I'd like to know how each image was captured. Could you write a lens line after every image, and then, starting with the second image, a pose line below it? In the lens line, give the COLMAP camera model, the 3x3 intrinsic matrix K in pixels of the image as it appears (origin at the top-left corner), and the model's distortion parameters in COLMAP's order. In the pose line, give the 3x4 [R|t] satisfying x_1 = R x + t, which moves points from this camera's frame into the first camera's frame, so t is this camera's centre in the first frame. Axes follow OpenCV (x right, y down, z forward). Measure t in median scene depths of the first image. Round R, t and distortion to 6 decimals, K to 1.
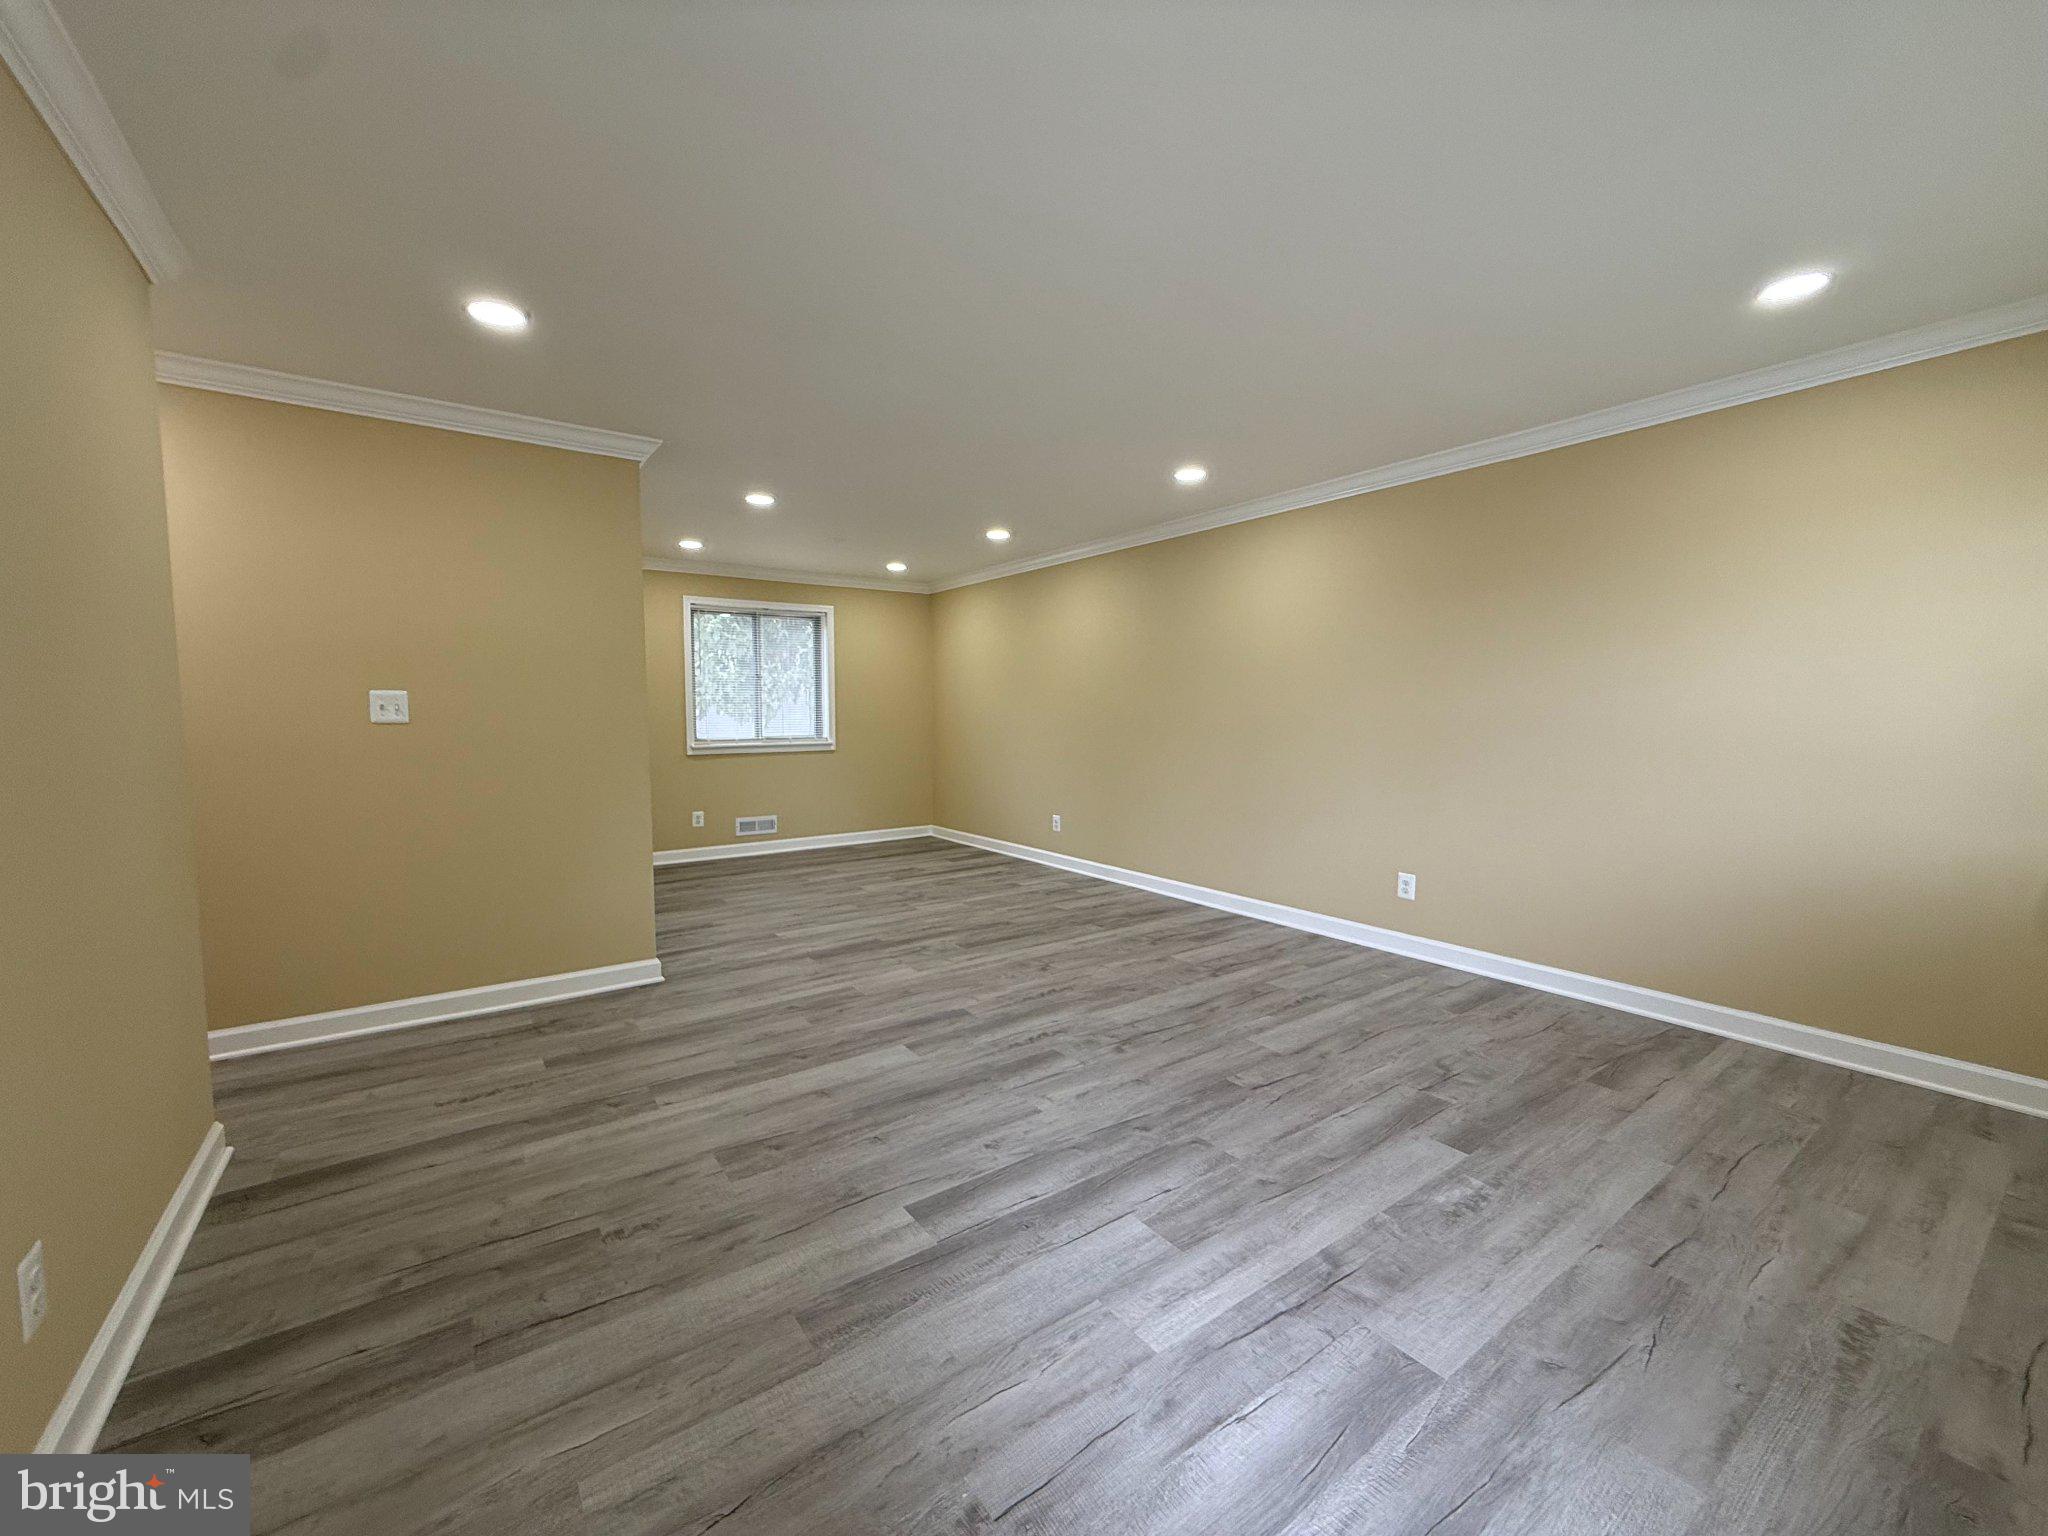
lens RADIAL K [[812.7, 0, 1015.8], [0, 812.7, 767.4], [0, 0, 1]] dist [-0.000491, -0.000204]
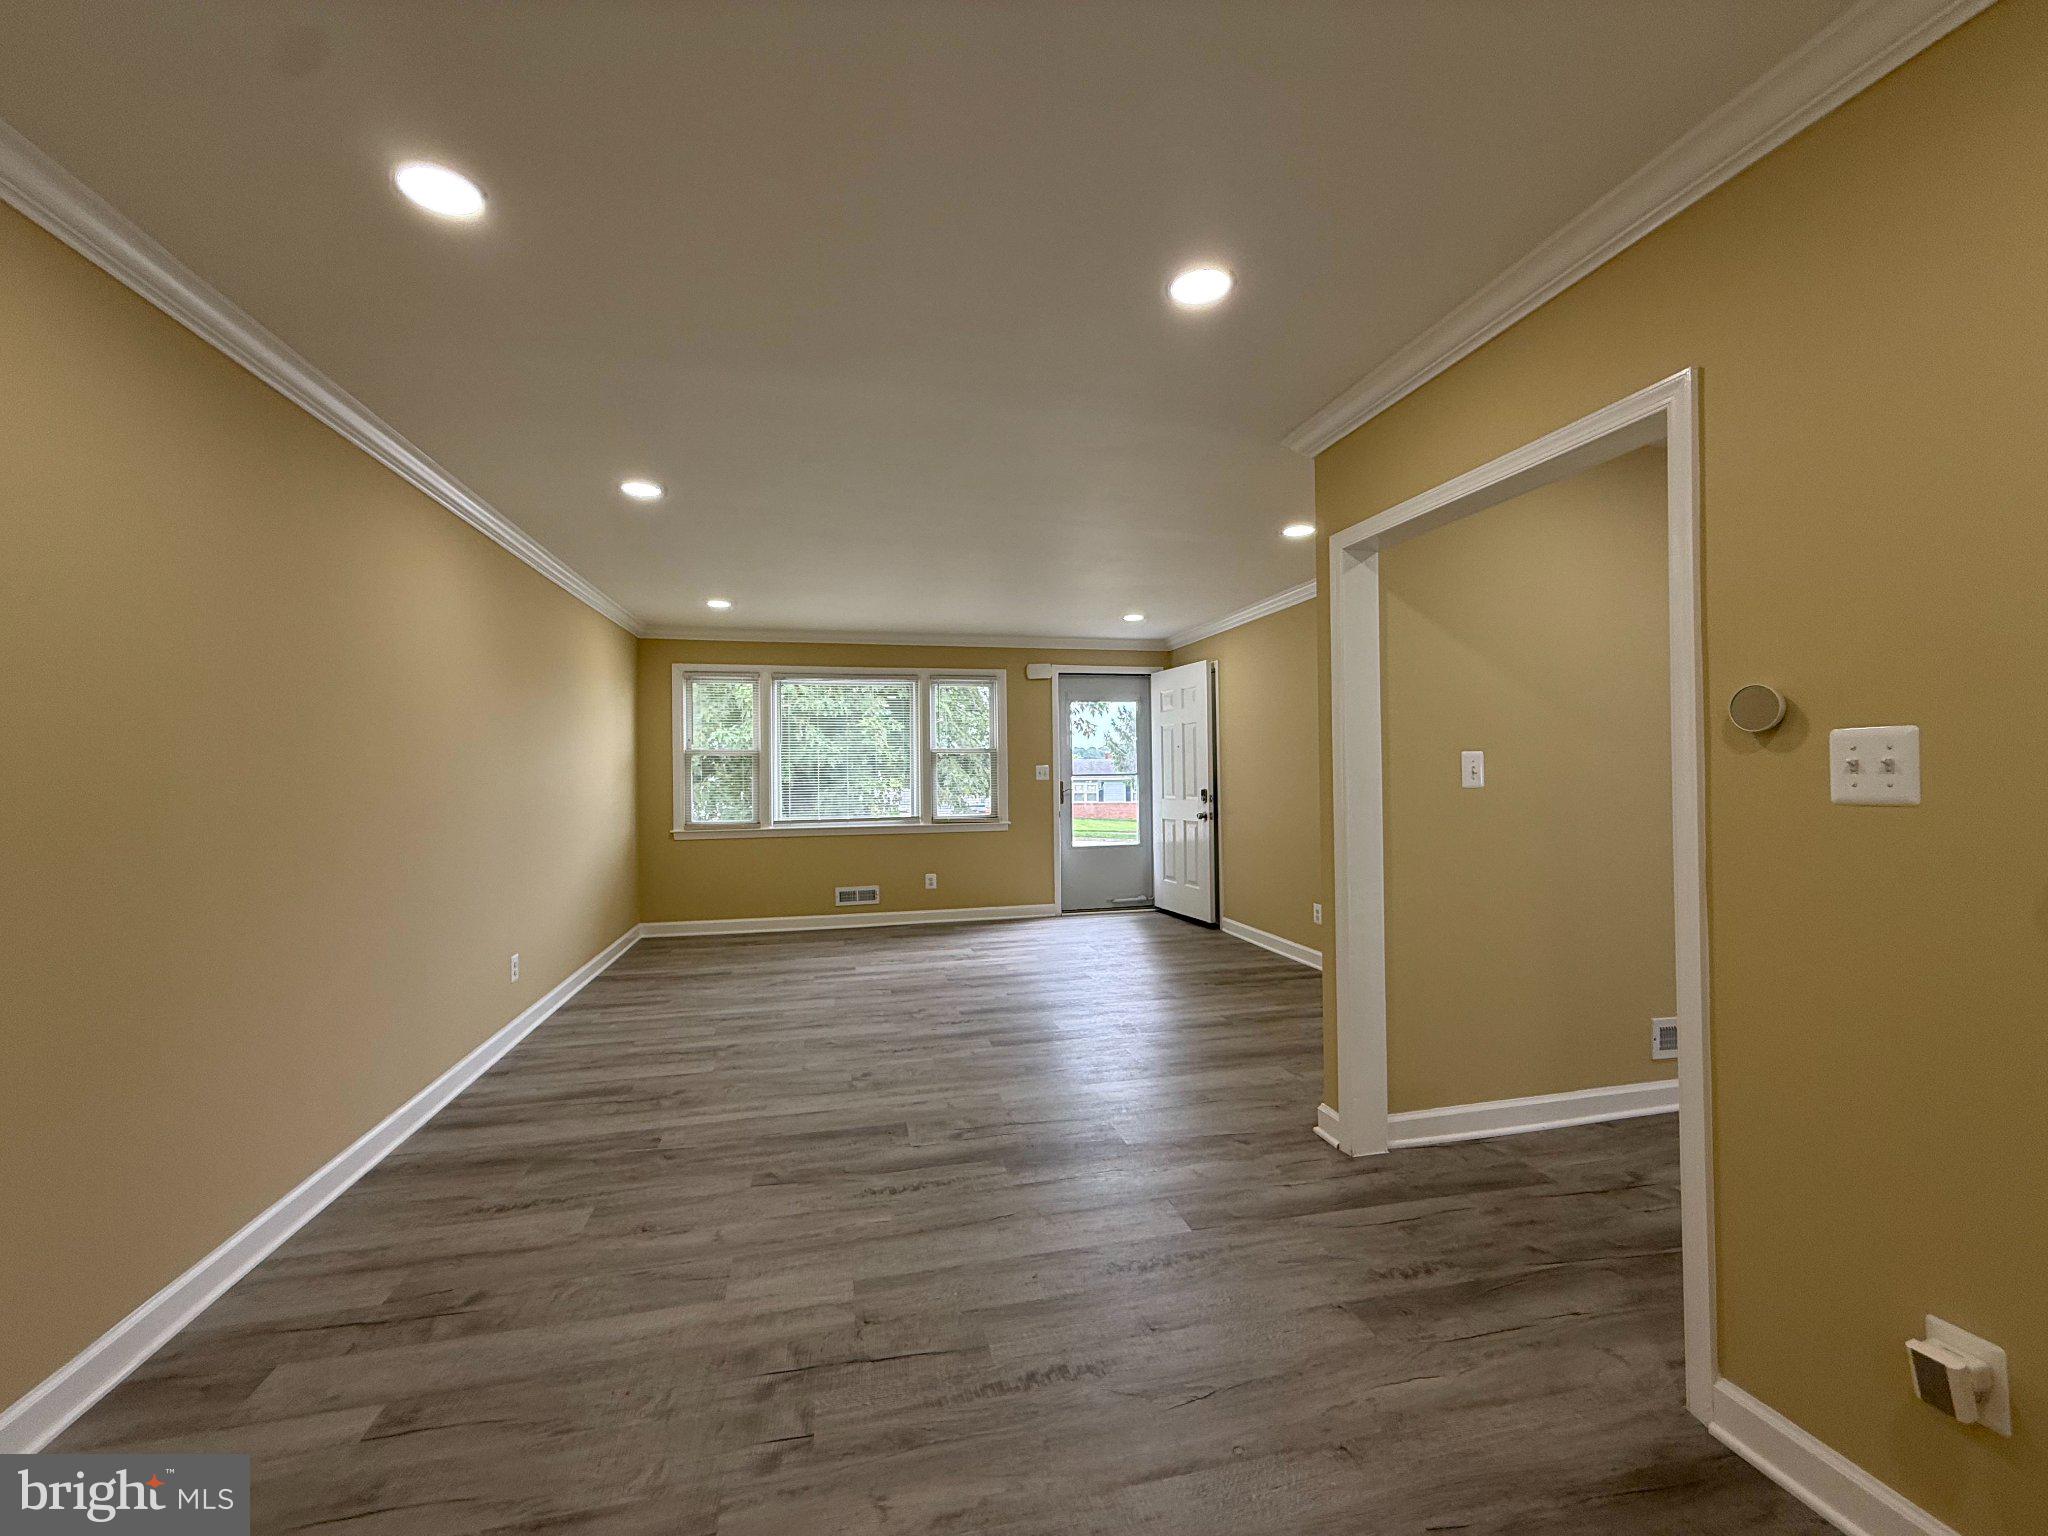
lens RADIAL K [[812.7, 0, 1015.8], [0, 812.7, 767.4], [0, 0, 1]] dist [-0.000491, -0.000204]
pose [[-0.922676, 0.016609, 0.385219, -0.425326], [0.043990, 0.997083, 0.062373, -0.120564], [-0.383060, 0.074495, -0.920715, 1.598510]]
